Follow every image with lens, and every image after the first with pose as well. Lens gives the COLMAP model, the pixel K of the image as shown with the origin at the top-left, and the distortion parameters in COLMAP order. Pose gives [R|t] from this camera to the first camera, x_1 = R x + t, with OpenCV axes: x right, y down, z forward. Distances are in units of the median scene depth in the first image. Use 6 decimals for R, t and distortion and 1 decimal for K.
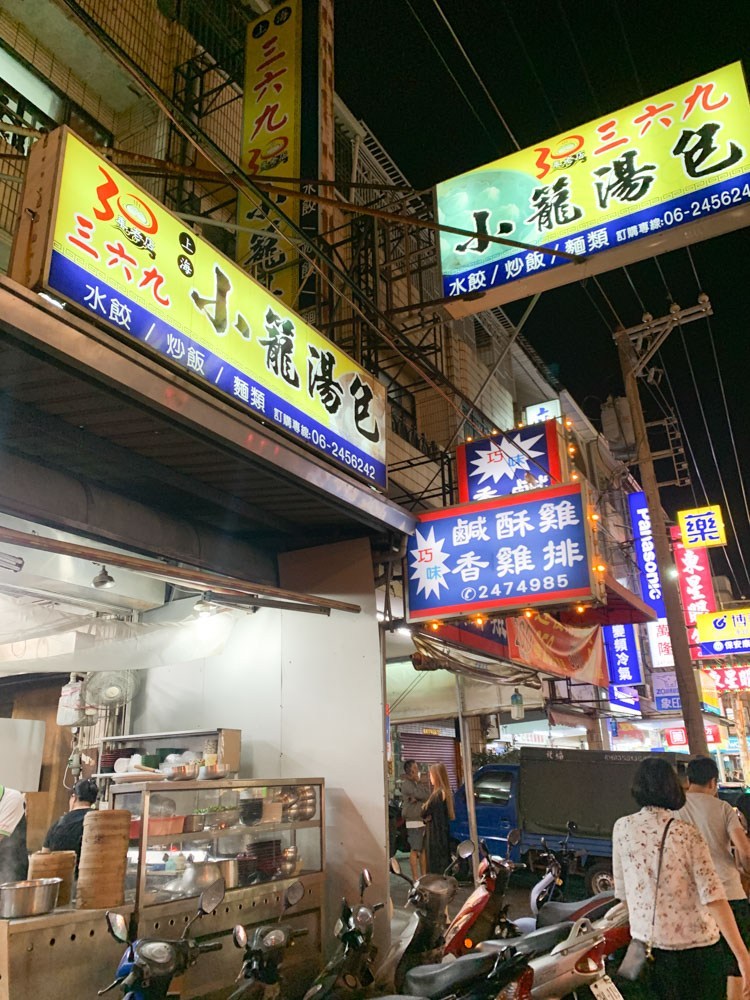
lens RADIAL K [[758.4, 0, 375.0], [0, 758.4, 500.0], [0, 0, 1]] dist [0.001295, 0.002842]
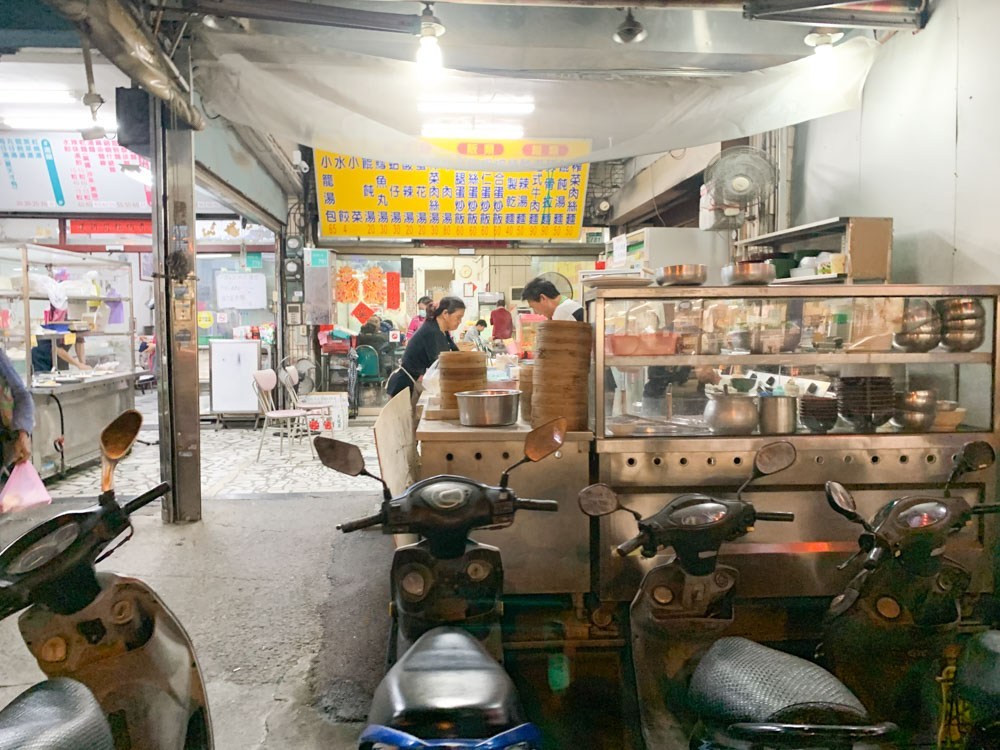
lens RADIAL K [[741.7, 0, 500.0], [0, 741.7, 375.0], [0, 0, 1]] dist [-0.034186, -0.004182]
pose [[0.558254, 0.091387, -0.824621, 0.182488], [0.279030, 0.915339, 0.290339, 0.167147], [0.781341, -0.392177, 0.485493, 0.421411]]
